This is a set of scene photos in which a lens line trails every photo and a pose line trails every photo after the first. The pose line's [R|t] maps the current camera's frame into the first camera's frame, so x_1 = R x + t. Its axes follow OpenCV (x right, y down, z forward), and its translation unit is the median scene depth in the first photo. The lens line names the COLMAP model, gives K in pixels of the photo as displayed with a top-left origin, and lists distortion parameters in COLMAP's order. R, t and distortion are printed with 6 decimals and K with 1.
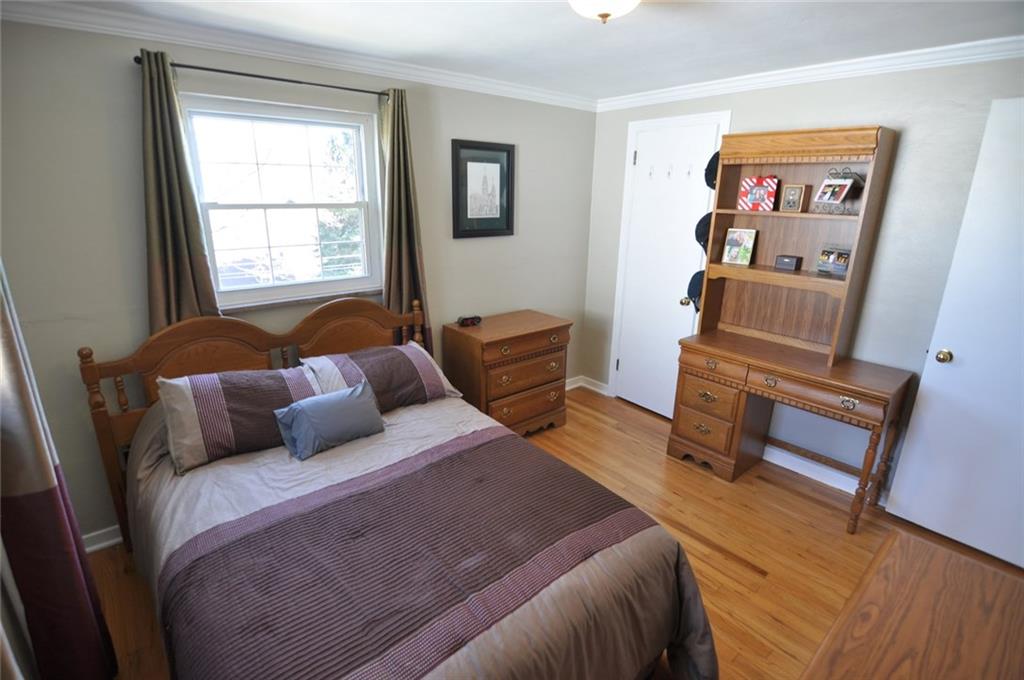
lens RADIAL K [[490.9, 0, 504.7], [0, 490.9, 341.5], [0, 0, 1]] dist [-0.015141, -0.001428]
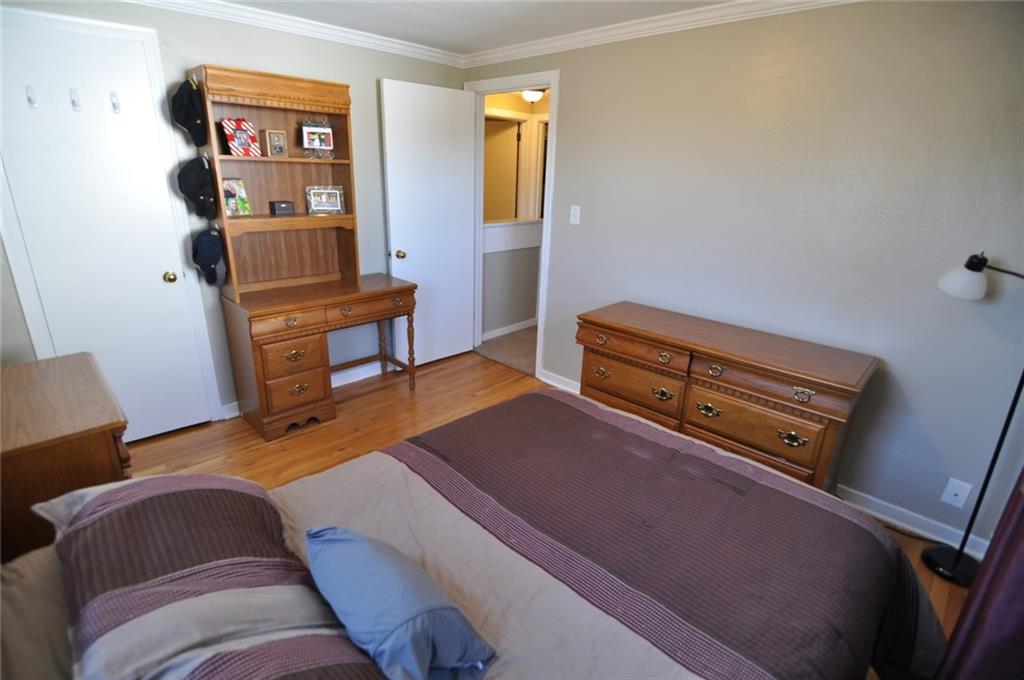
lens RADIAL K [[490.9, 0, 504.7], [0, 490.9, 341.5], [0, 0, 1]] dist [-0.015141, -0.001428]
pose [[-0.090201, -0.345711, 0.933996, -0.538927], [0.259861, 0.897162, 0.357173, -0.156244], [-0.961424, 0.274926, 0.008912, 0.618580]]
